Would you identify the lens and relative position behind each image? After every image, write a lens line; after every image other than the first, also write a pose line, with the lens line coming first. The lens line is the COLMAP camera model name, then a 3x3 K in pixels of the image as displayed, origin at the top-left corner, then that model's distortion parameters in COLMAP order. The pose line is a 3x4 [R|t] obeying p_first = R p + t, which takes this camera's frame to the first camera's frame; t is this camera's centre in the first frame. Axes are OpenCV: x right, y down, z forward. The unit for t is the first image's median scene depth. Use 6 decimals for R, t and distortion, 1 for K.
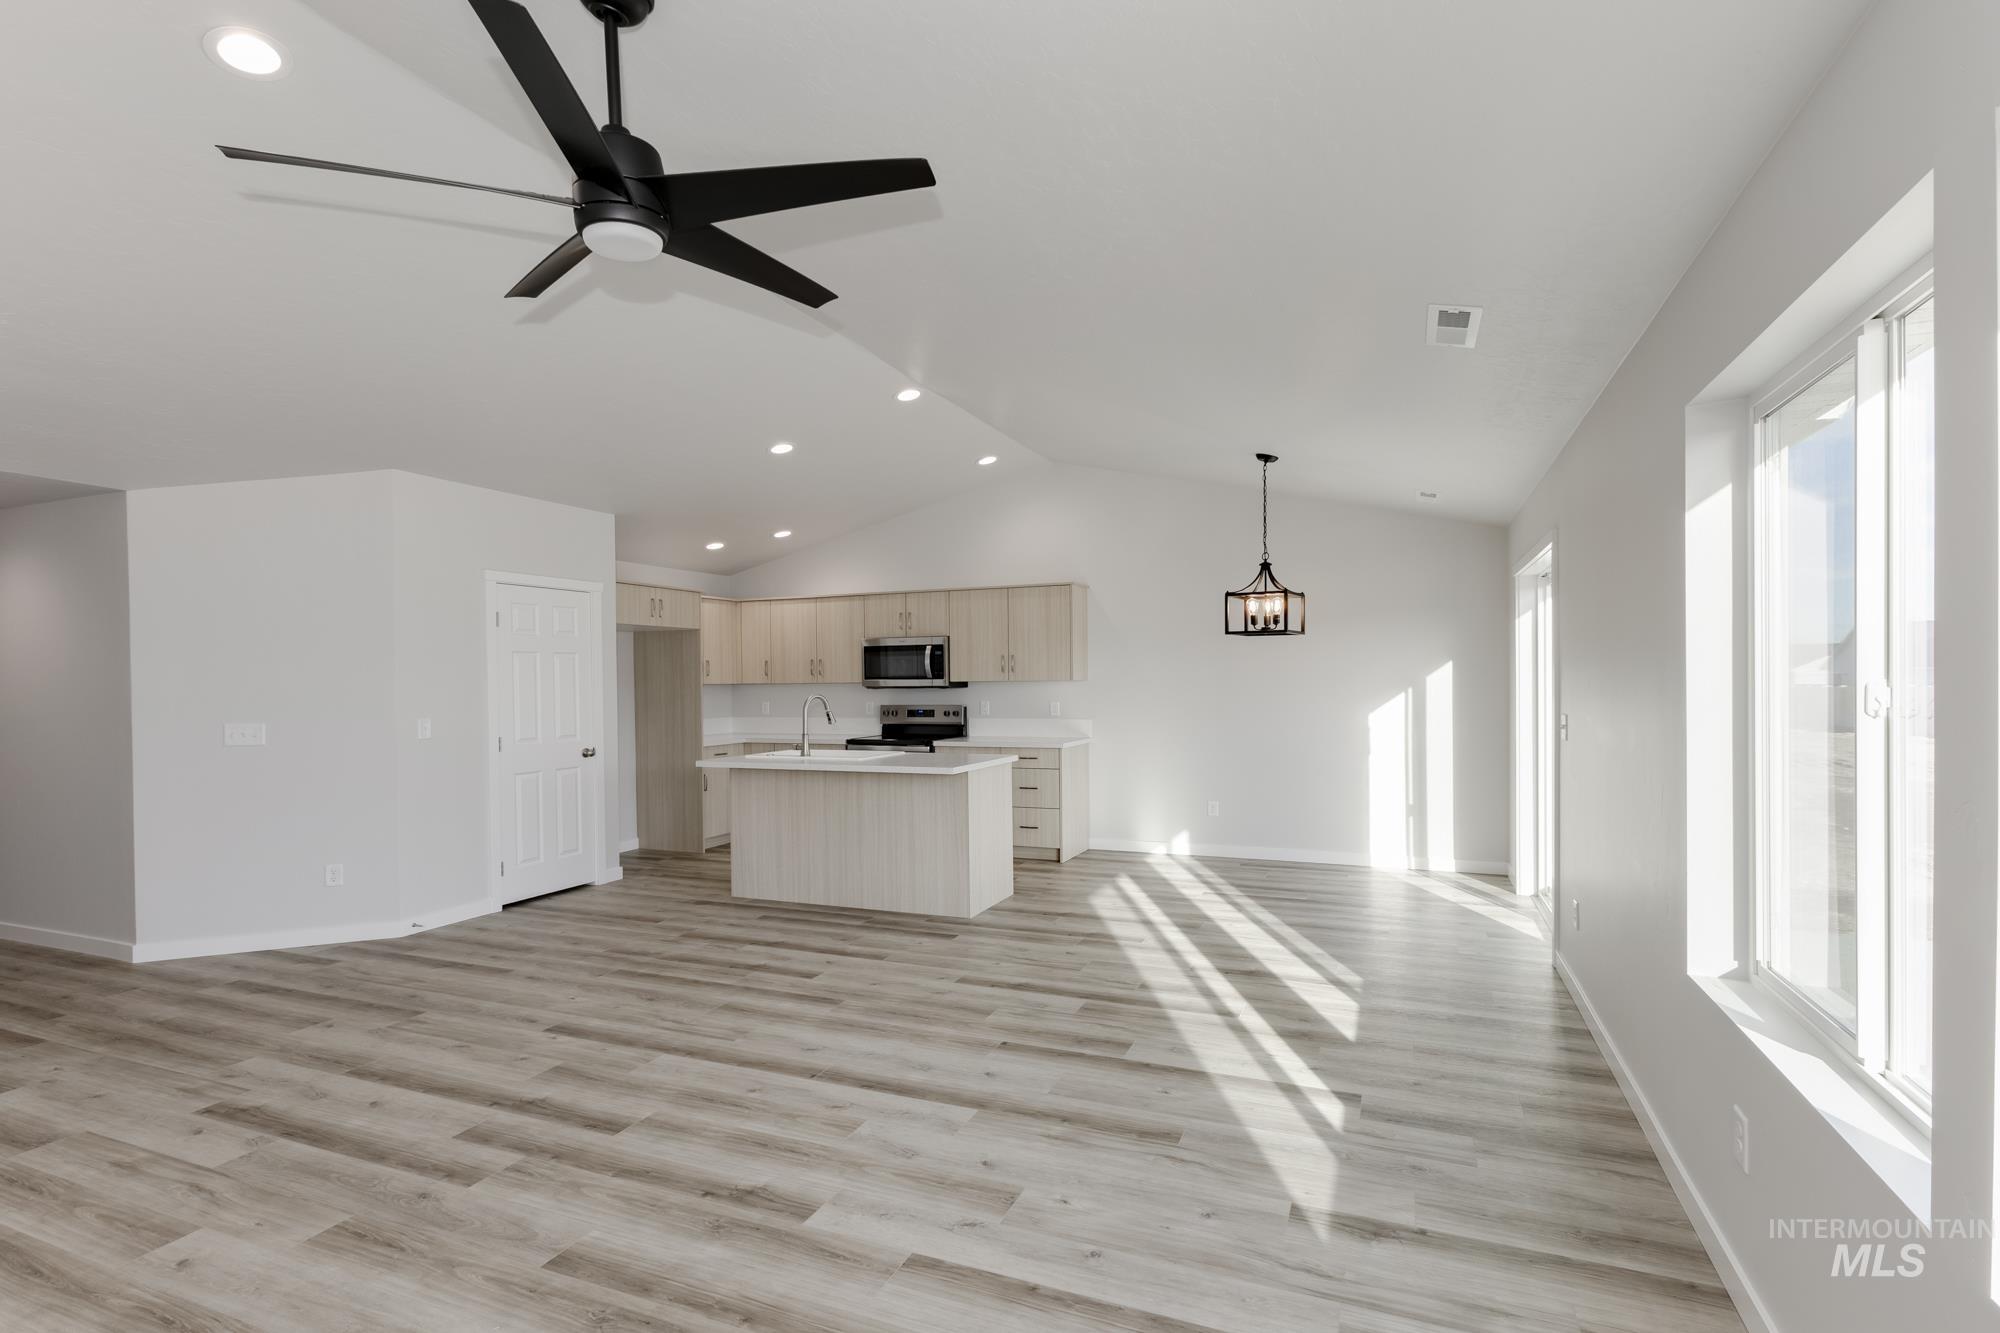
lens RADIAL K [[950.7, 0, 1011.1], [0, 950.7, 688.2], [0, 0, 1]] dist [0.000476, -0.000001]
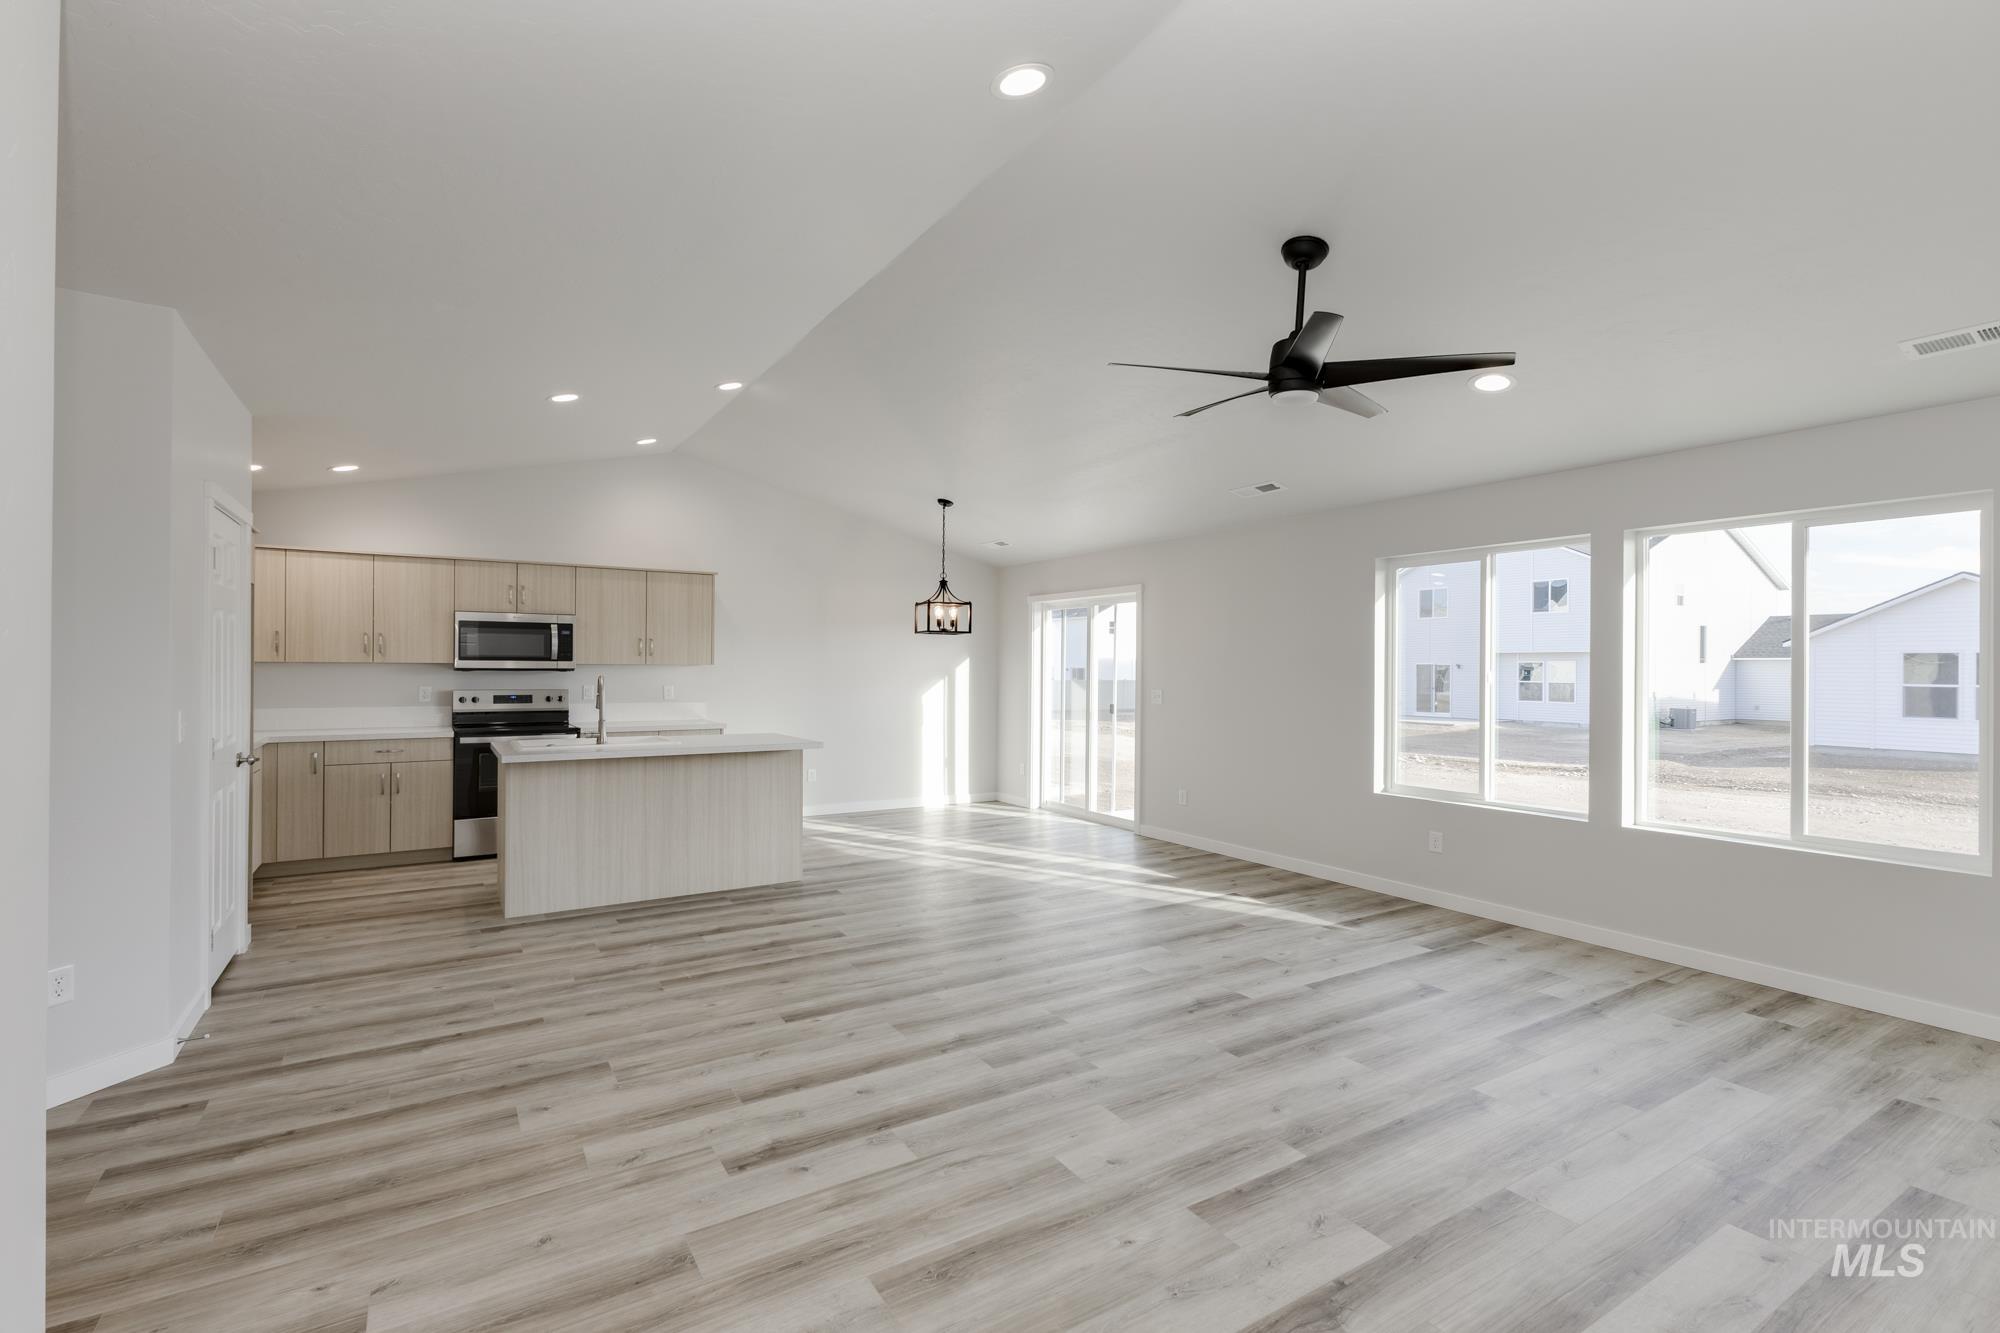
lens RADIAL K [[926.5, 0, 1000.0], [0, 926.5, 666.5], [0, 0, 1]] dist [0.001646, 0.000068]
pose [[0.572897, 0.014129, 0.819506, -1.026702], [-0.005868, 0.999896, -0.013137, 0.008395], [-0.819607, 0.002717, 0.572920, 0.252071]]
